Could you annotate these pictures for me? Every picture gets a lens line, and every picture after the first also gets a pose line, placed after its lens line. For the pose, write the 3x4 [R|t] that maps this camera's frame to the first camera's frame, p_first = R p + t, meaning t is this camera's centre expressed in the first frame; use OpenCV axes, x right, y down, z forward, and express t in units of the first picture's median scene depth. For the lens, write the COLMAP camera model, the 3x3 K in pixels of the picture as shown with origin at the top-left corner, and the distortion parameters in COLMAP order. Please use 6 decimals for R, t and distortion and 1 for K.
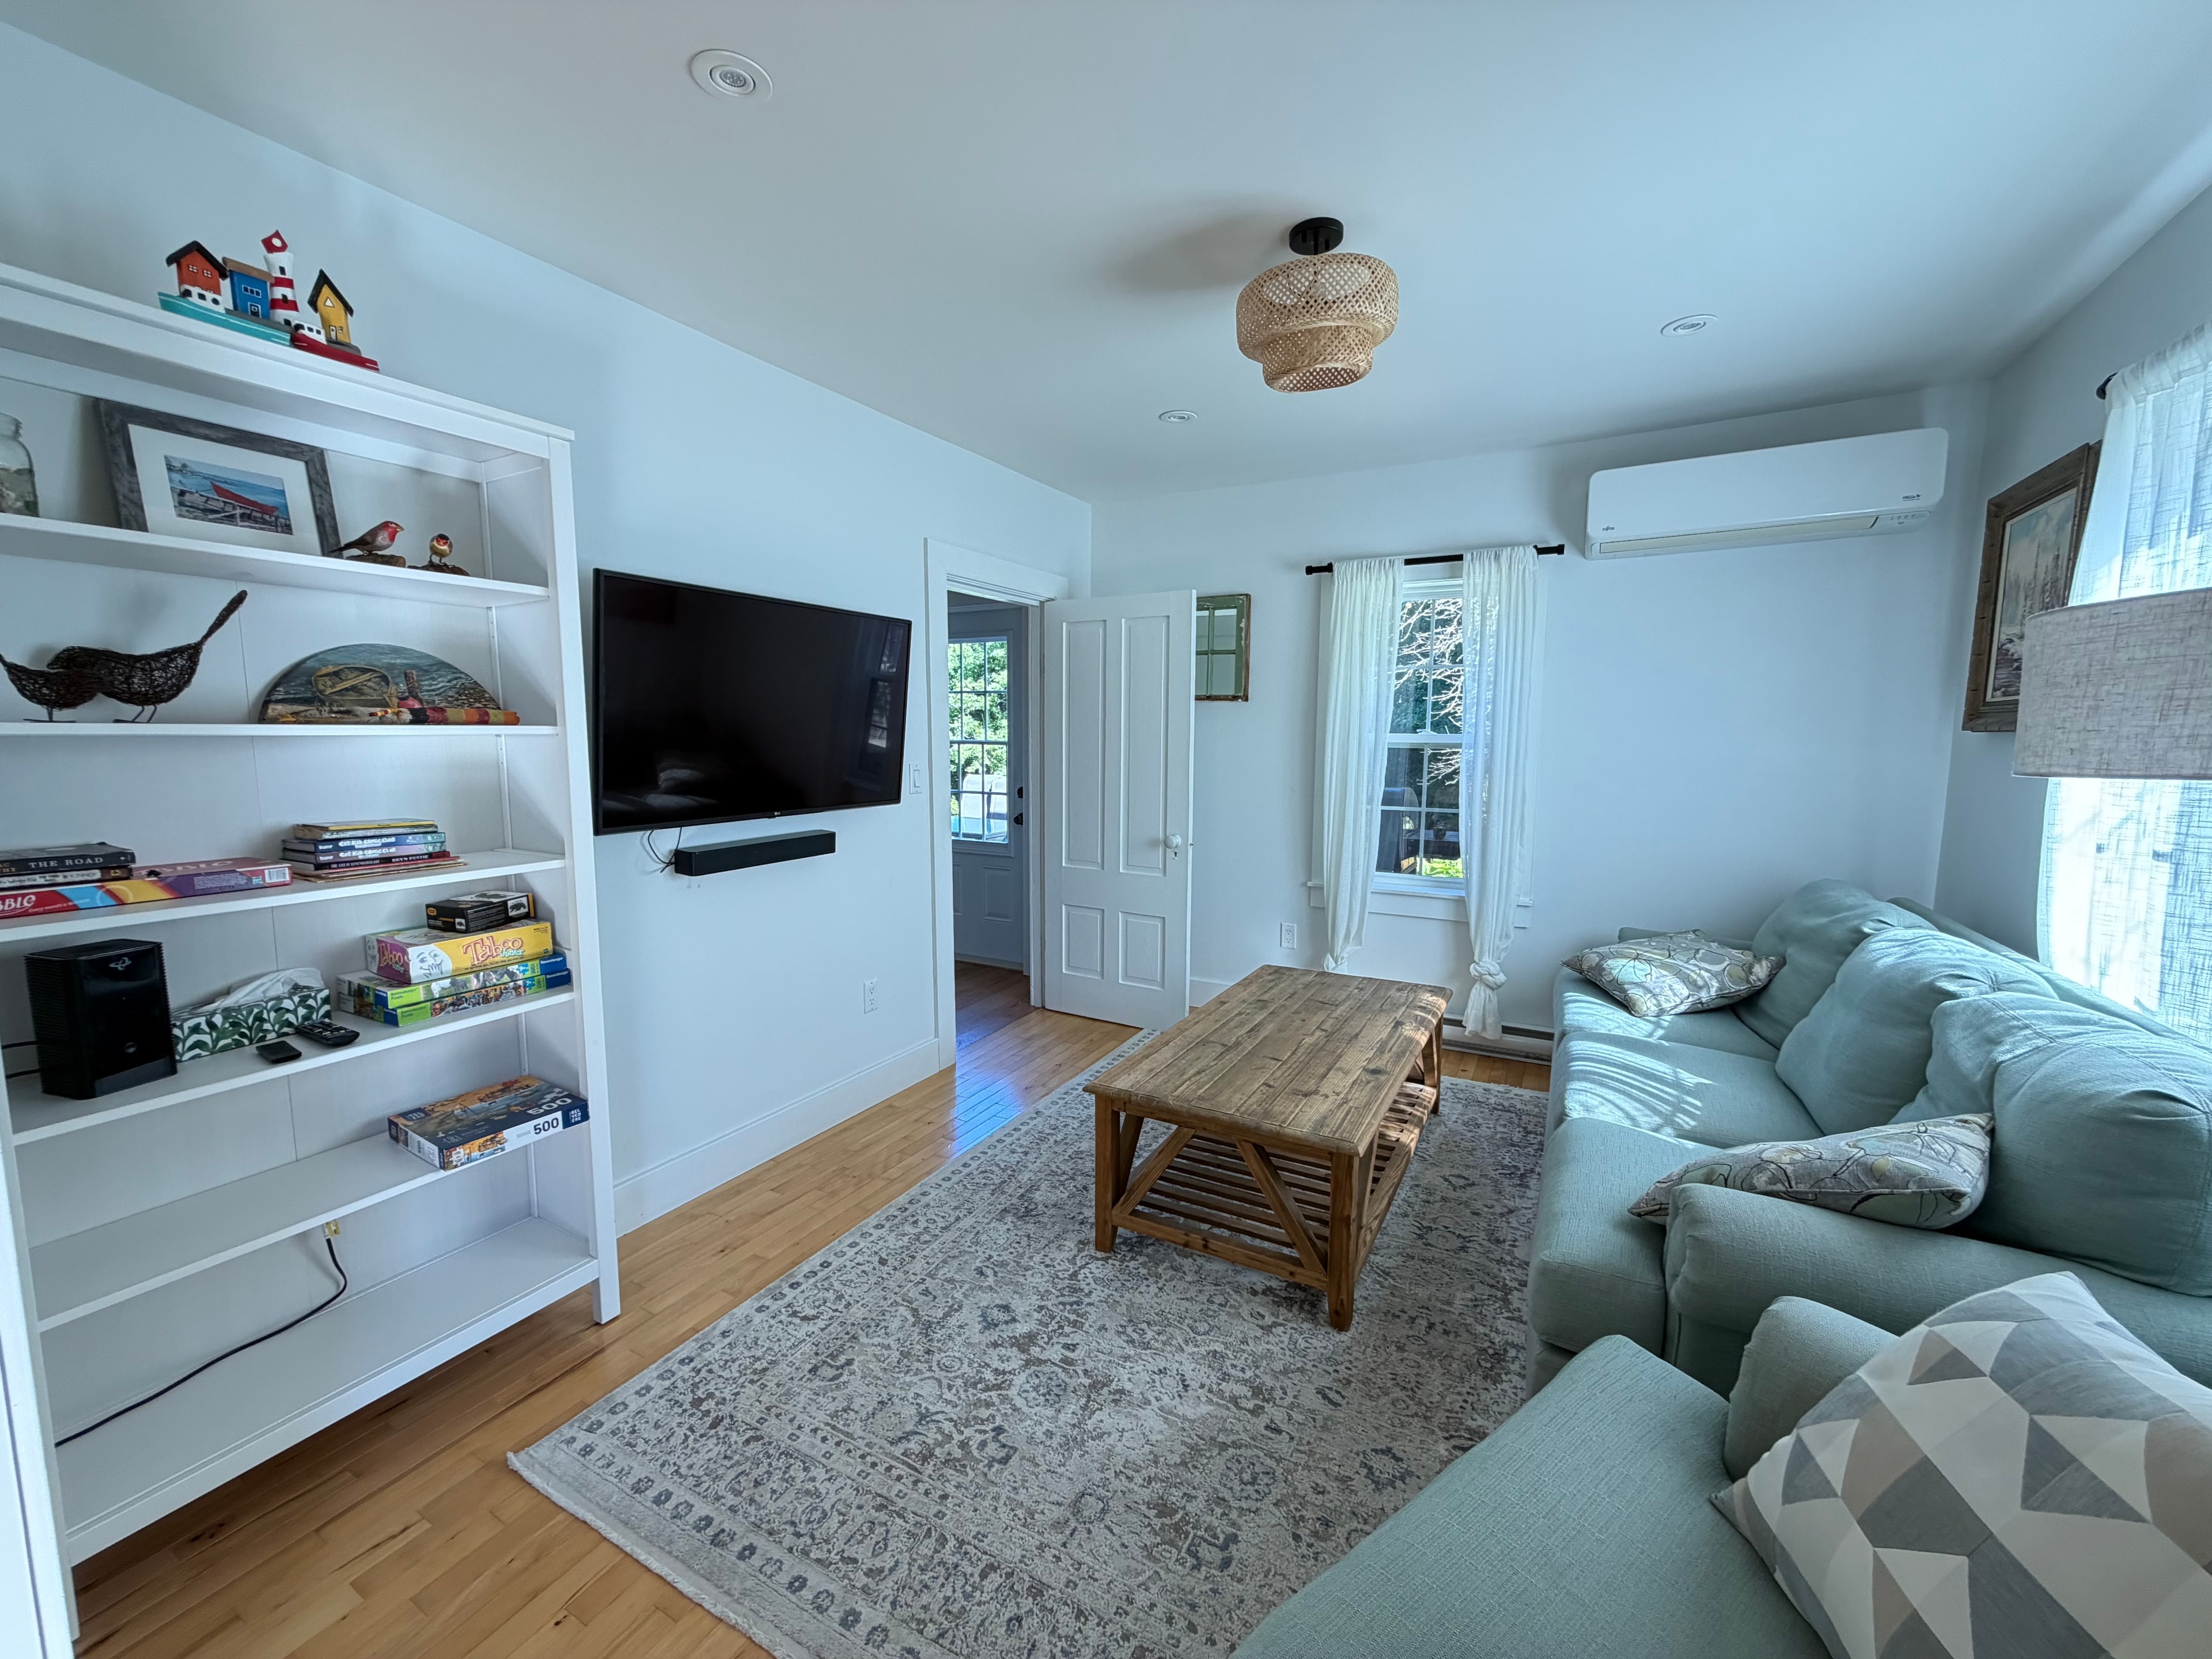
lens RADIAL K [[873.0, 0, 1099.9], [0, 873.0, 828.1], [0, 0, 1]] dist [-0.000430, -0.000043]
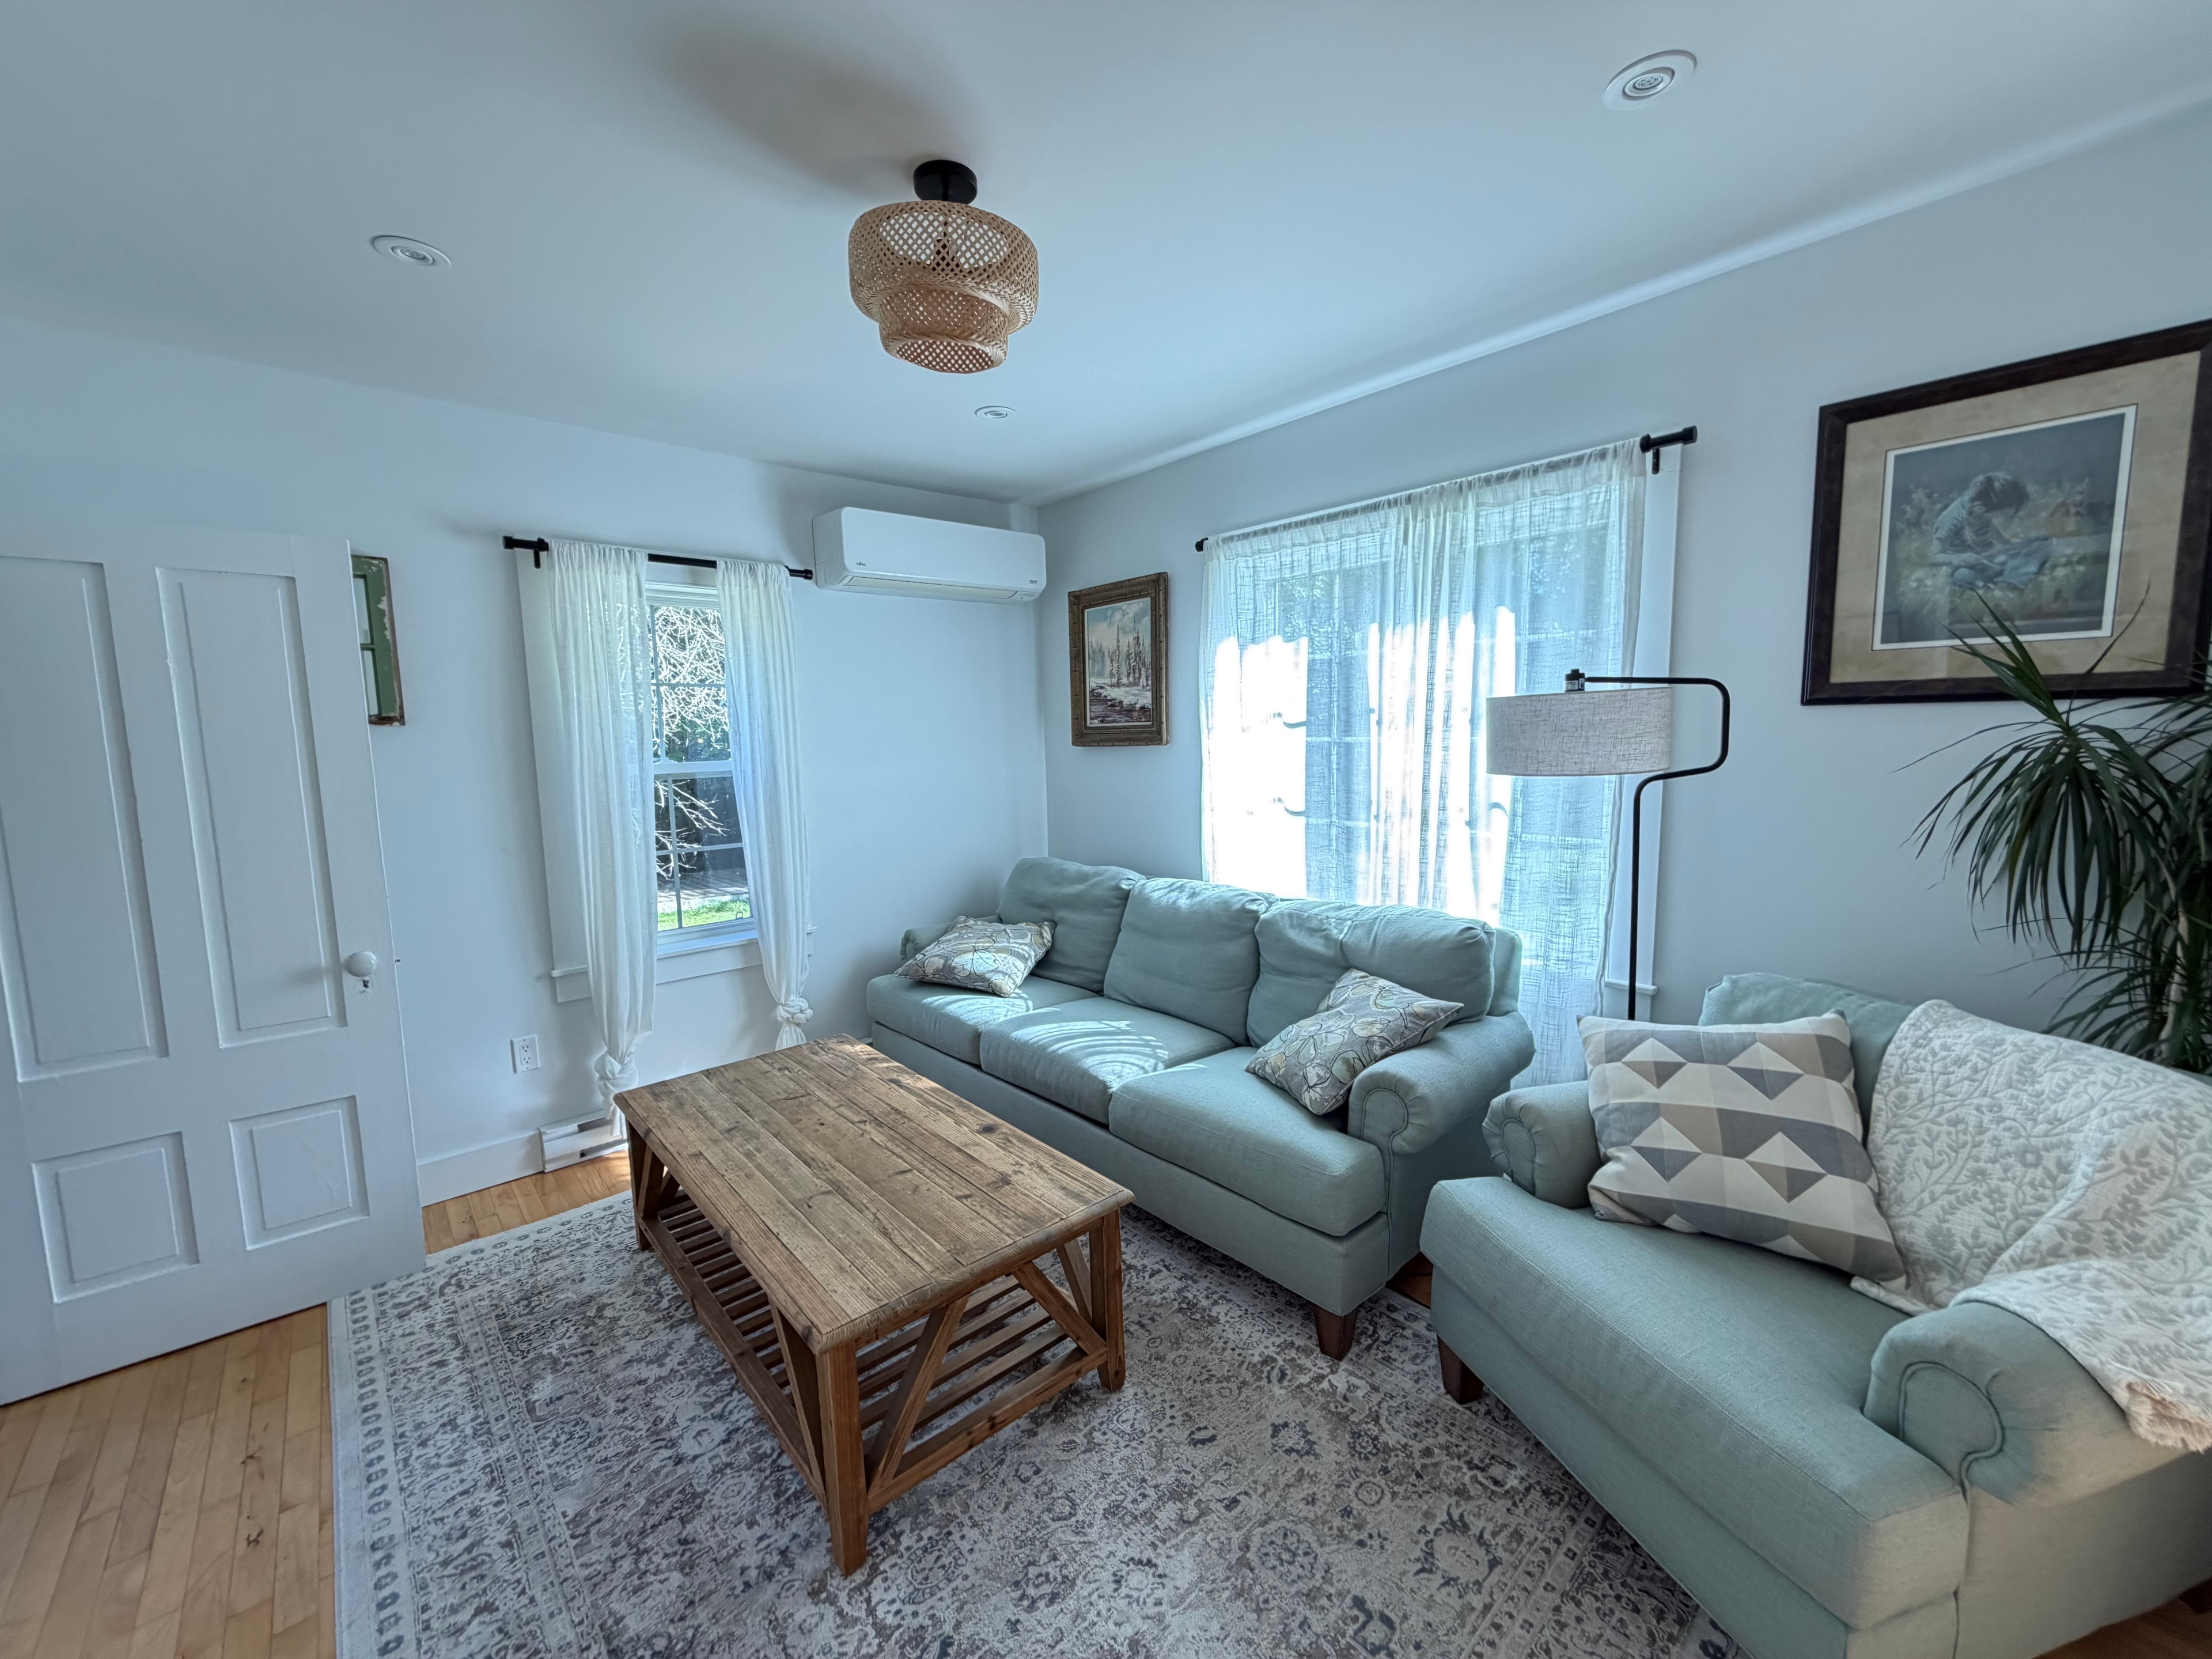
lens RADIAL K [[873.0, 0, 1097.5], [0, 873.0, 826.6], [0, 0, 1]] dist [-0.000430, -0.000043]
pose [[0.343170, -0.113091, 0.932440, -0.442458], [0.127696, 0.989126, 0.072970, -0.086941], [-0.930553, 0.094028, 0.353879, 0.494822]]
